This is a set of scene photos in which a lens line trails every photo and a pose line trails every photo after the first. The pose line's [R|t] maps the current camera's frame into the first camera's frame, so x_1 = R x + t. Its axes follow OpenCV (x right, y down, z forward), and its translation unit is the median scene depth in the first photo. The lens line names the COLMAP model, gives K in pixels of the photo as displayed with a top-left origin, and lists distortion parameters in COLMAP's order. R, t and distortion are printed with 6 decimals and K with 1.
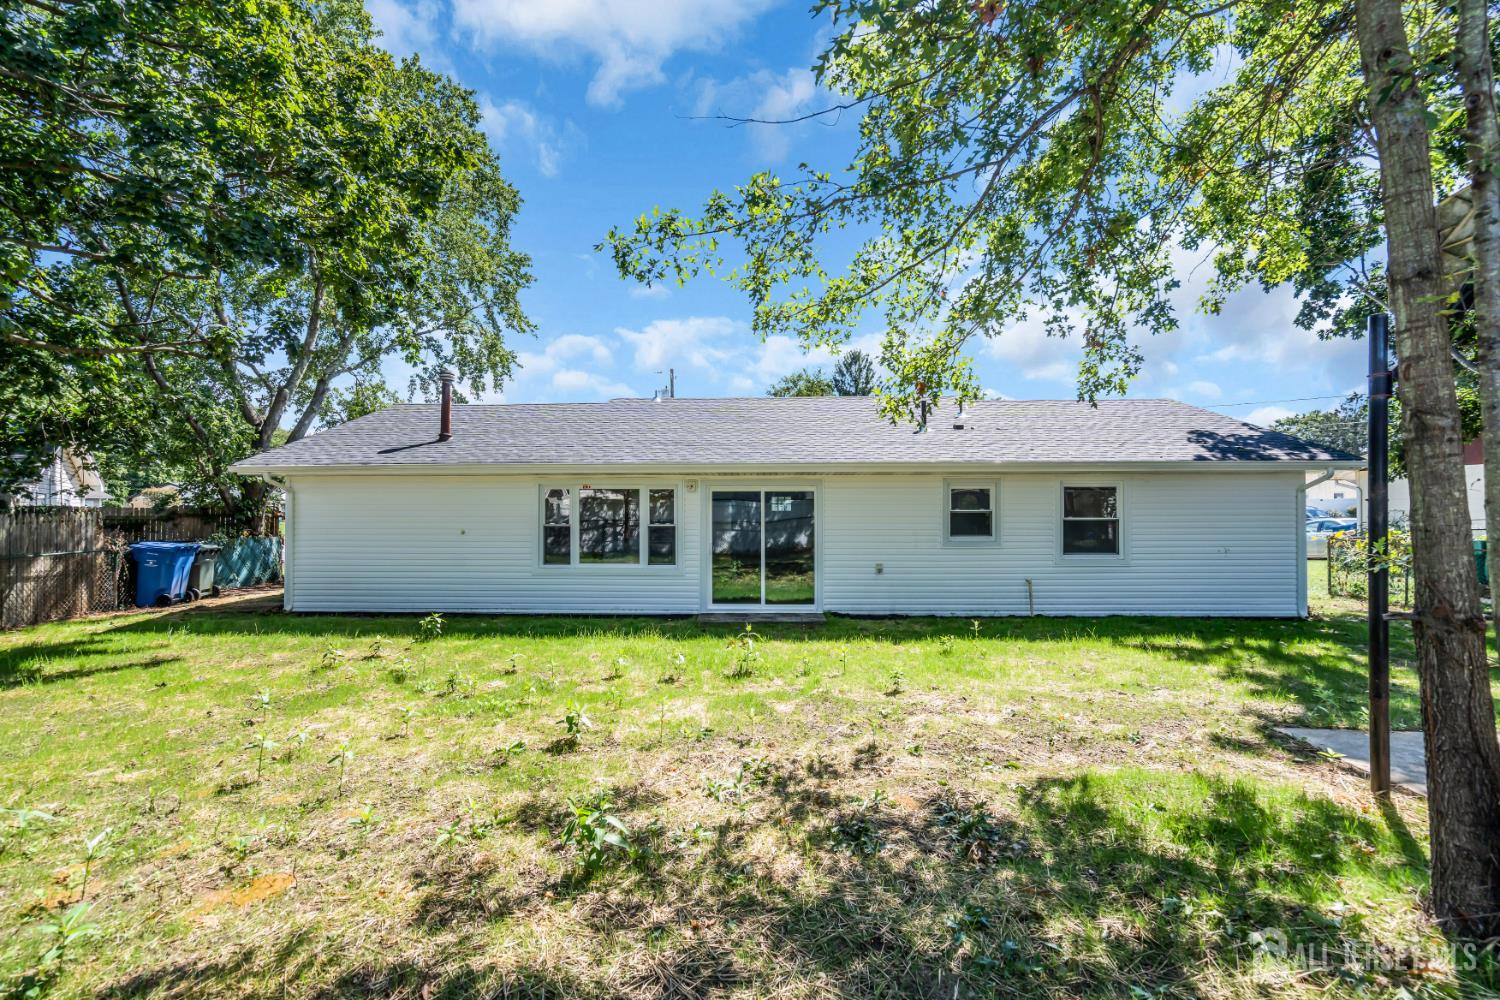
lens RADIAL K [[678.6, 0, 750.0], [0, 678.6, 500.0], [0, 0, 1]] dist [-0.001535, 0.000139]
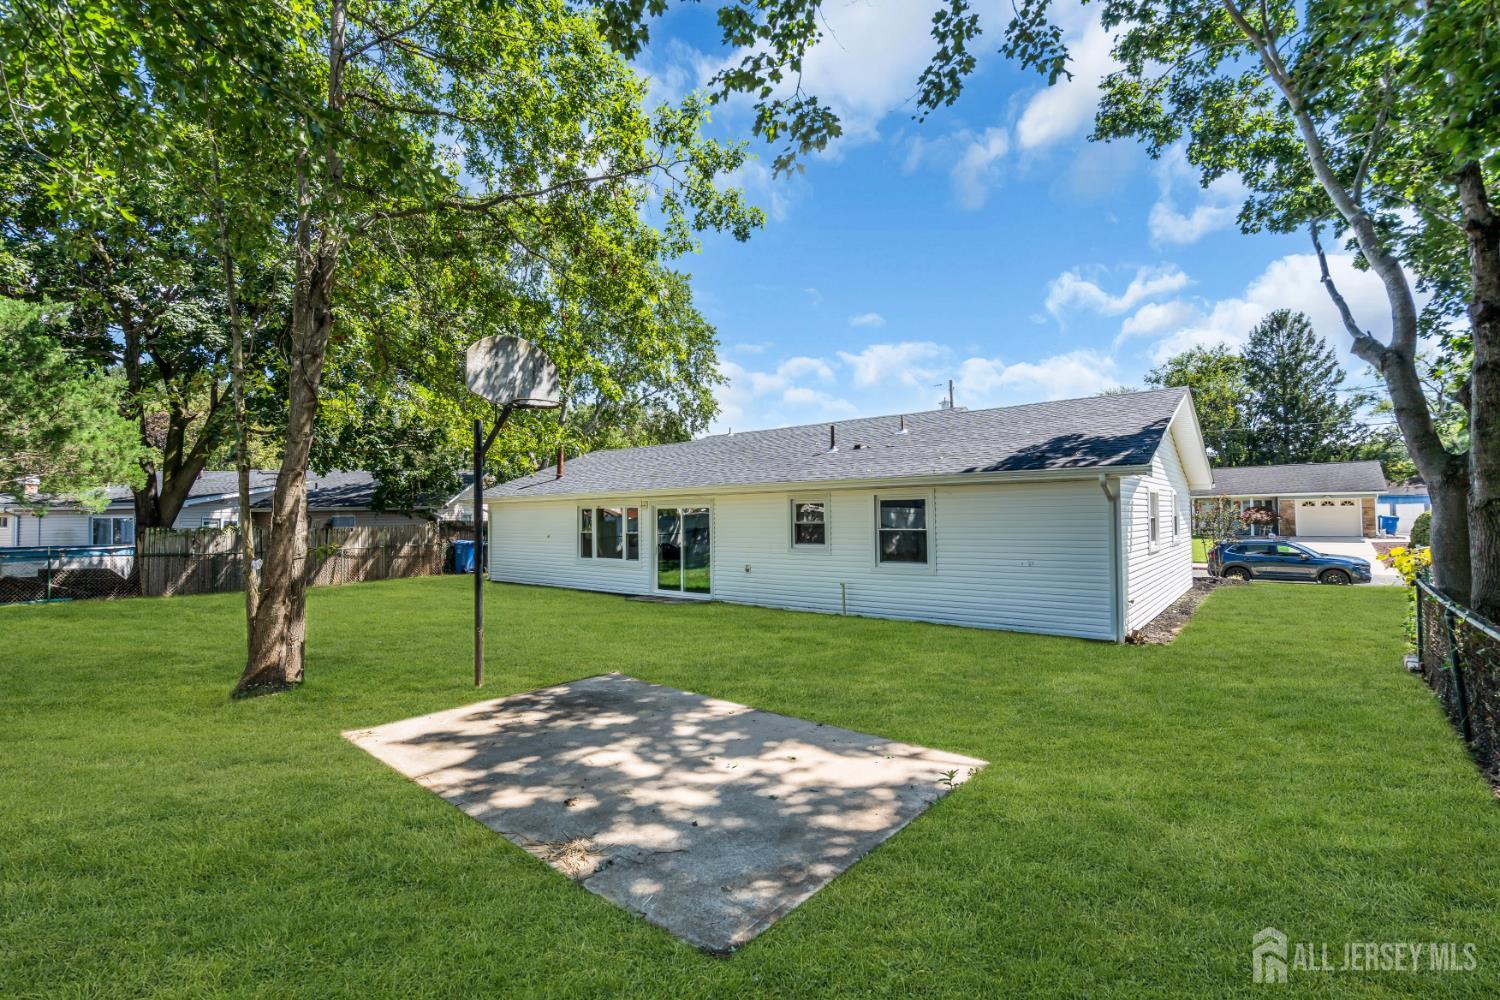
lens RADIAL K [[678.6, 0, 750.0], [0, 678.6, 500.0], [0, 0, 1]] dist [-0.001535, 0.000139]
pose [[0.791201, -0.023017, -0.611123, 0.951504], [0.017576, 0.999735, -0.014898, -0.006618], [0.611304, 0.001047, 0.791395, 0.012808]]
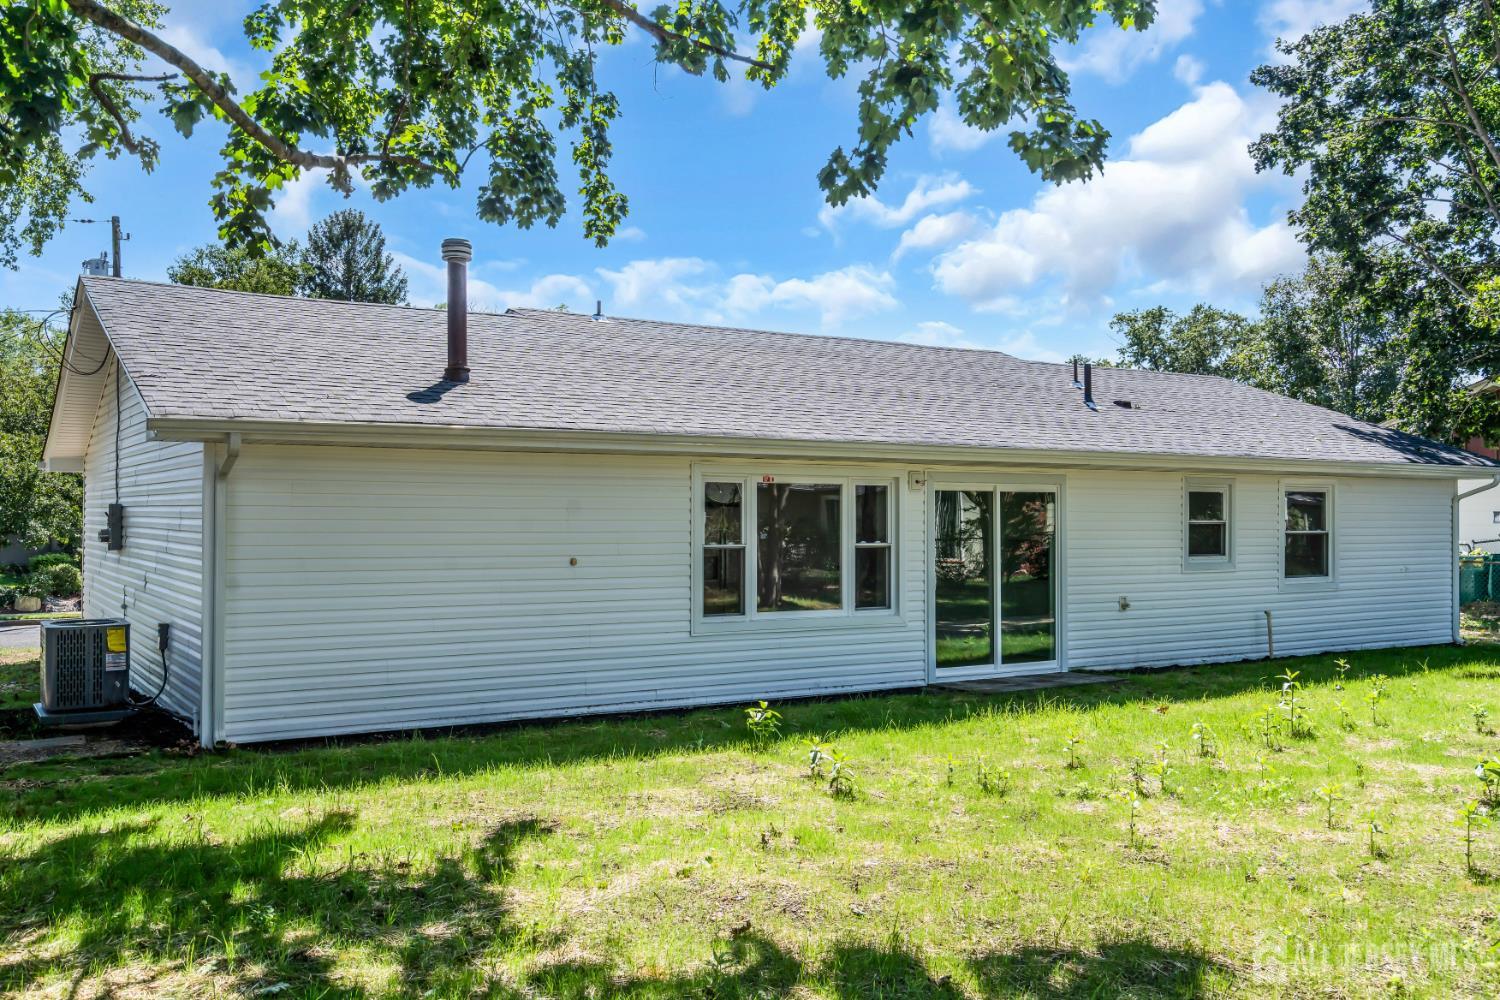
lens RADIAL K [[1331.8, 0, 750.0], [0, 1331.8, 500.0], [0, 0, 1]] dist [0.002383, 0.002608]
pose [[0.831609, 0.009617, 0.555278, -0.882932], [-0.005395, 0.999943, -0.009238, 0.009151], [-0.555335, 0.004687, 0.831613, 0.072245]]
